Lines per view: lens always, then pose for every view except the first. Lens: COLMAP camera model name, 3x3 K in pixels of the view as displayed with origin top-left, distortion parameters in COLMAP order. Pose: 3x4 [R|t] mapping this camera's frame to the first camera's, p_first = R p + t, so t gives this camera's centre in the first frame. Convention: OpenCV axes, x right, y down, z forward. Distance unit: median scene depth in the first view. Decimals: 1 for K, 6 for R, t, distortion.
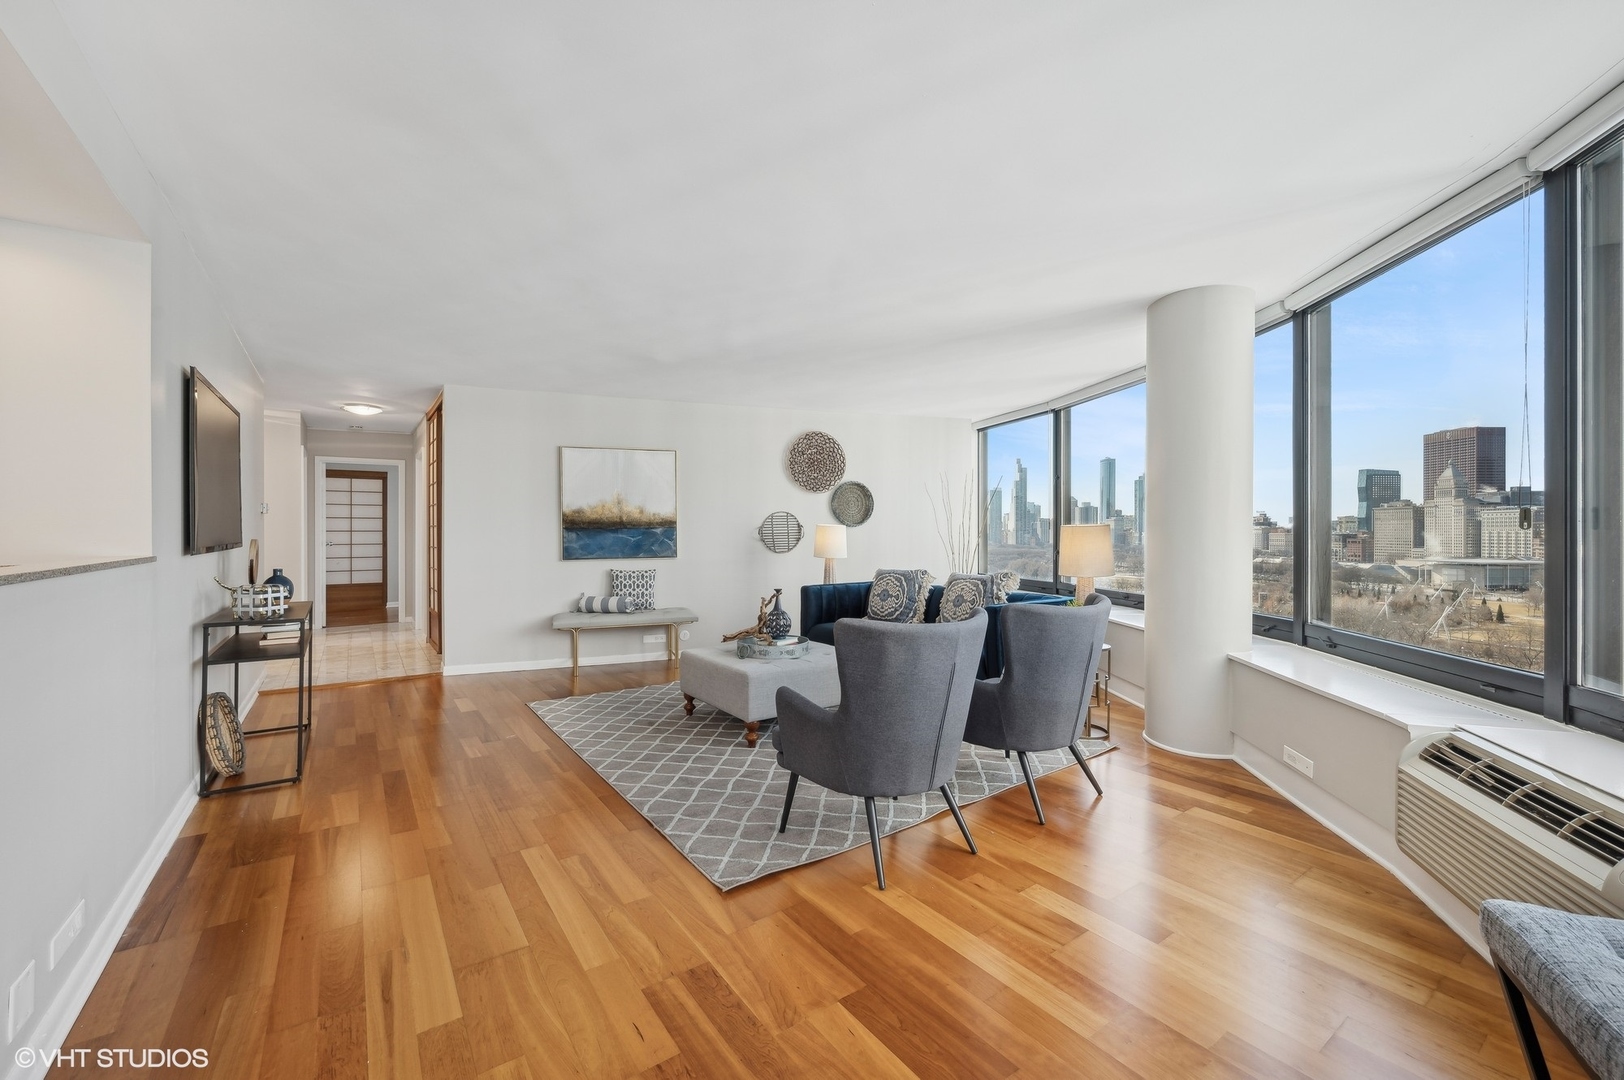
lens RADIAL K [[678.9, 0, 810.8], [0, 678.9, 533.6], [0, 0, 1]] dist [-0.000548, -0.000054]
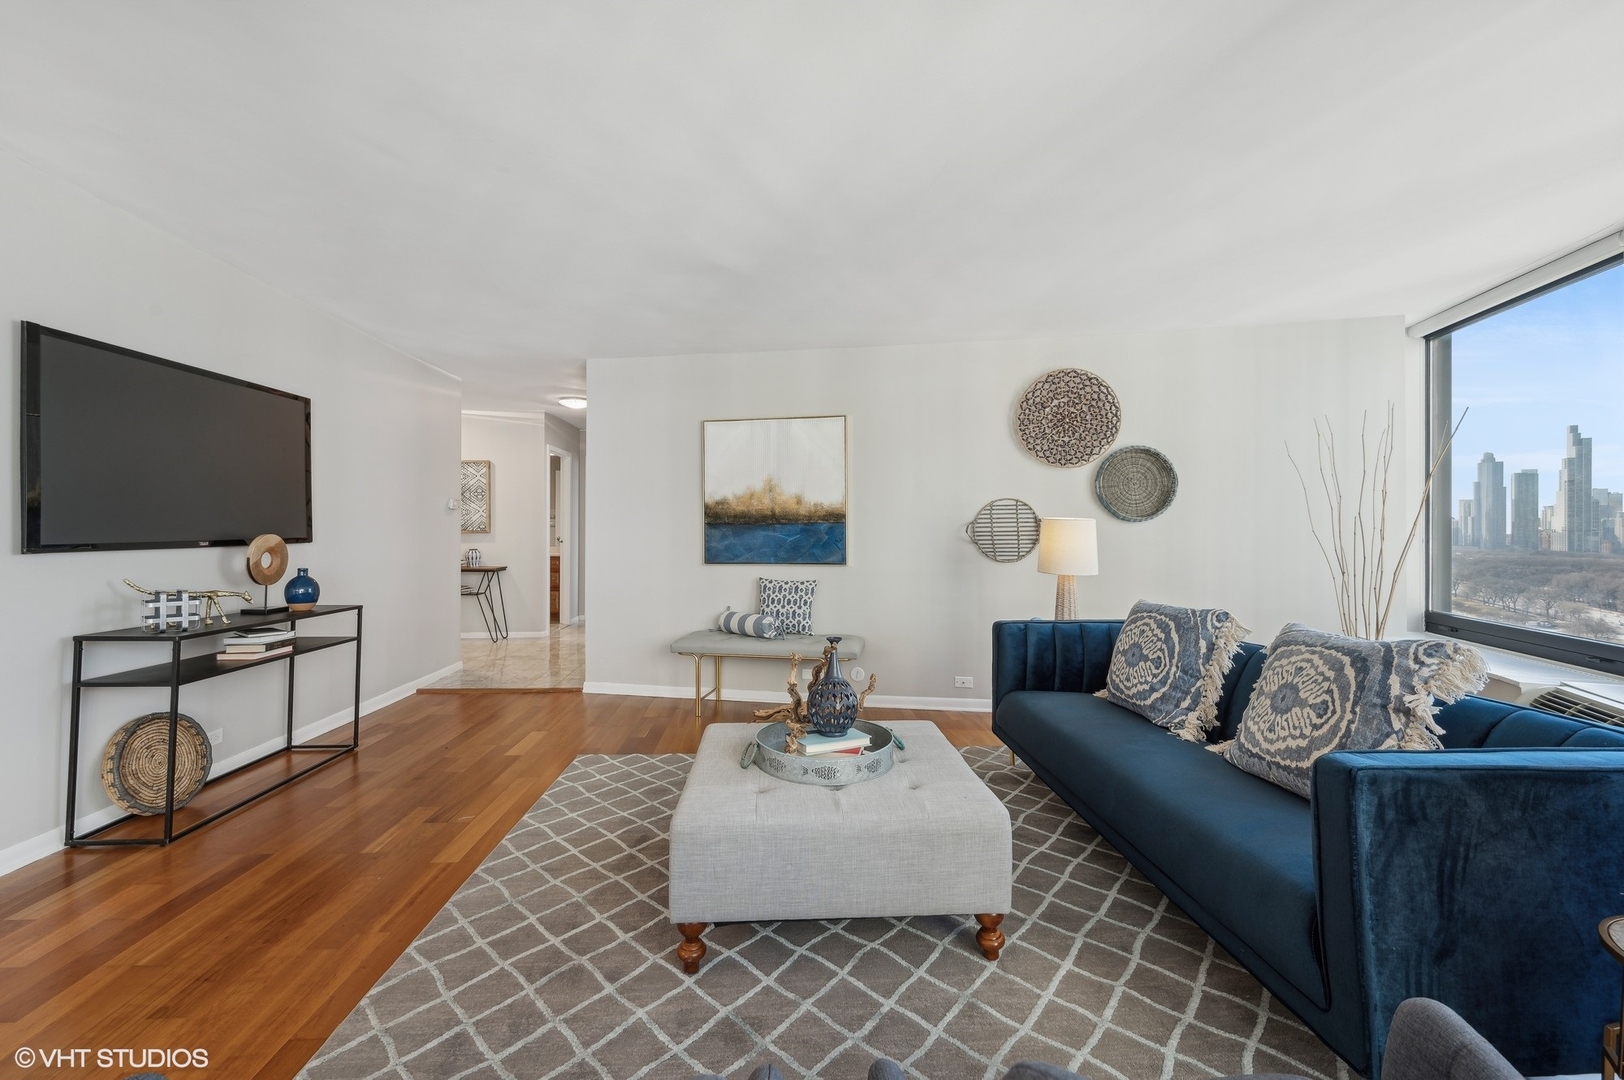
lens RADIAL K [[659.4, 0, 817.6], [0, 659.4, 532.0], [0, 0, 1]] dist [0.001509, 0.000112]
pose [[0.848723, 0.006562, -0.528797, 0.136049], [-0.006331, 0.999977, 0.002248, -0.000679], [0.528800, 0.001440, 0.848745, 0.368624]]
